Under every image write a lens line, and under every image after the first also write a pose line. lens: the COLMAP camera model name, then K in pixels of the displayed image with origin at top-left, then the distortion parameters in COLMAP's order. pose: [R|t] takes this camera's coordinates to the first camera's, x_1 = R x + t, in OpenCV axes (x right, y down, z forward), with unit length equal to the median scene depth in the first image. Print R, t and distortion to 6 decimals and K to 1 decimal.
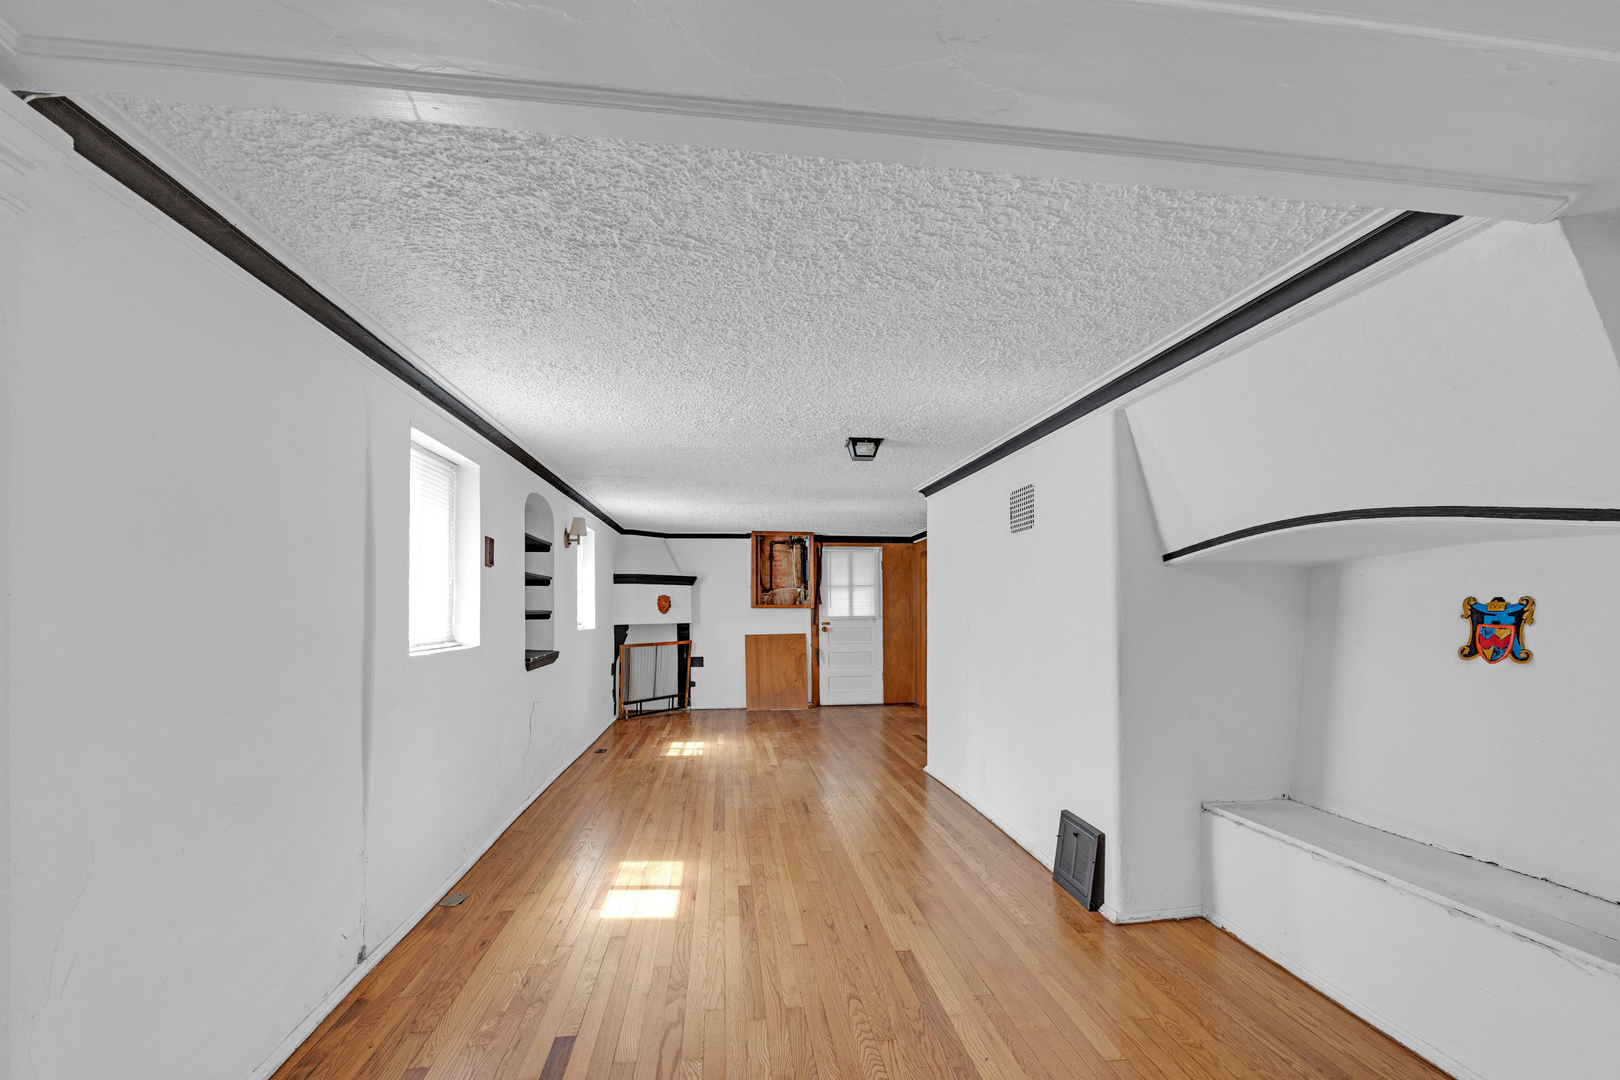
lens RADIAL K [[723.7, 0, 811.0], [0, 723.7, 598.7], [0, 0, 1]] dist [-0.002598, -0.000479]
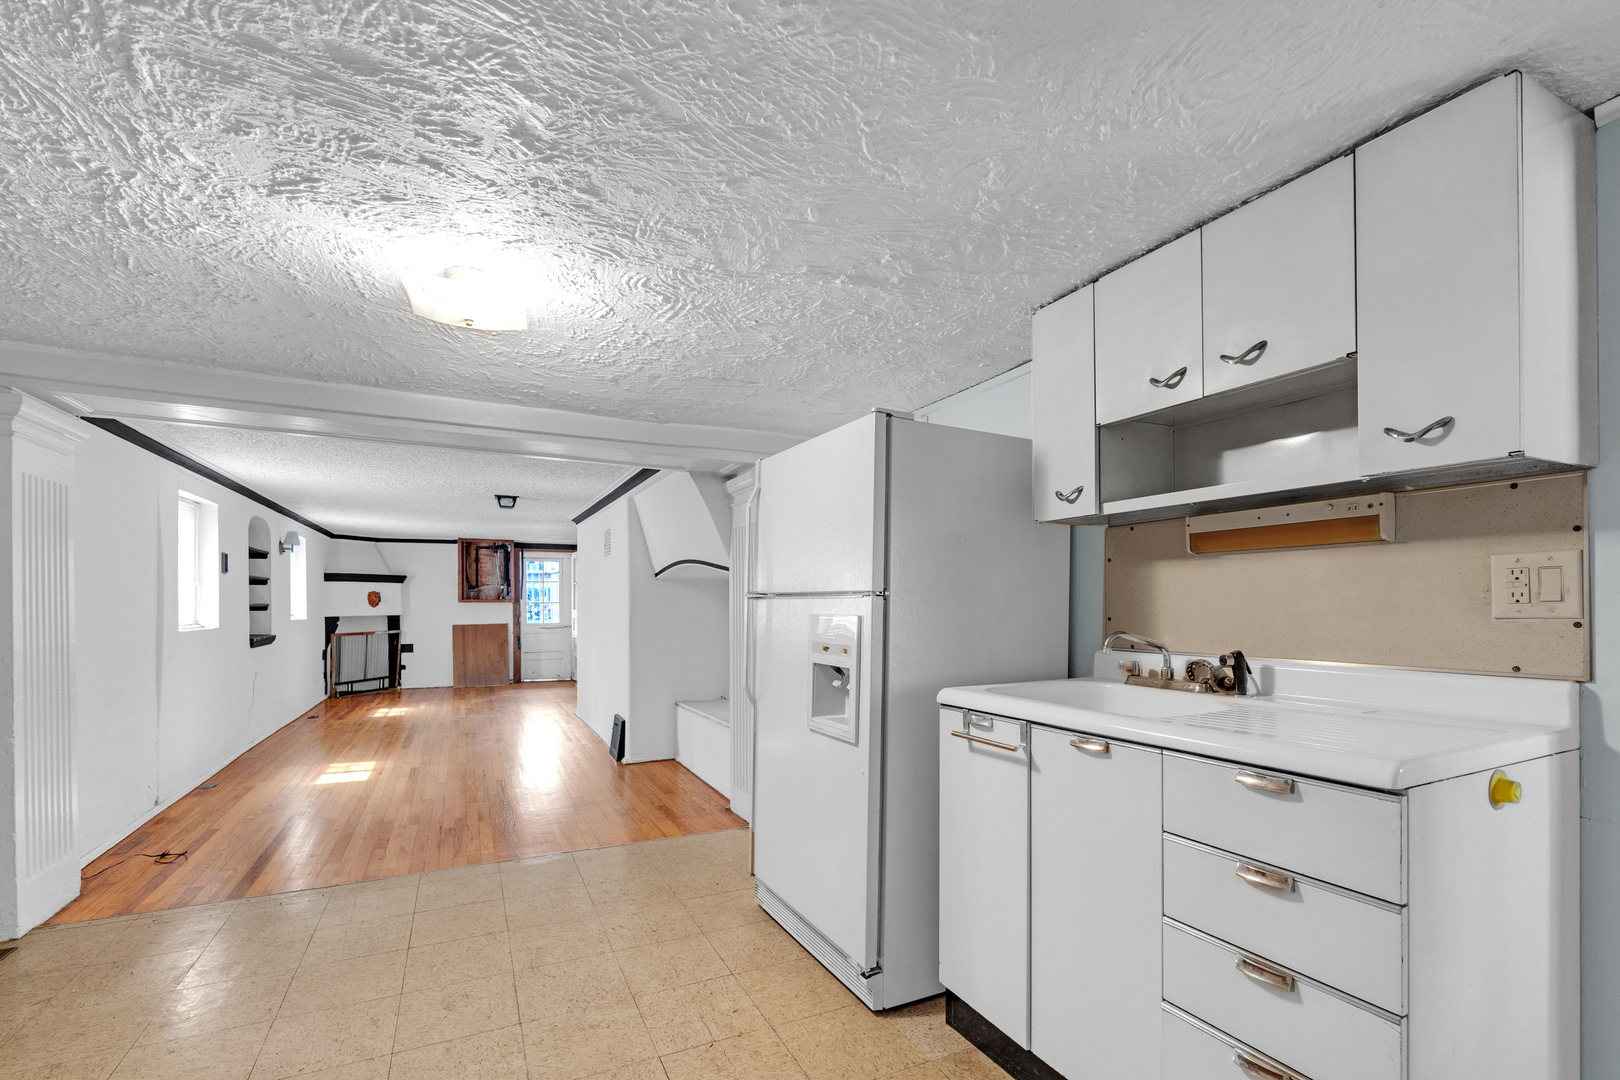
lens RADIAL K [[723.7, 0, 811.0], [0, 723.7, 598.7], [0, 0, 1]] dist [-0.002598, -0.000479]
pose [[0.947117, -0.000263, 0.320887, 0.122477], [-0.002012, 0.999975, 0.006758, -0.003128], [-0.320881, -0.007046, 0.947093, -0.451829]]
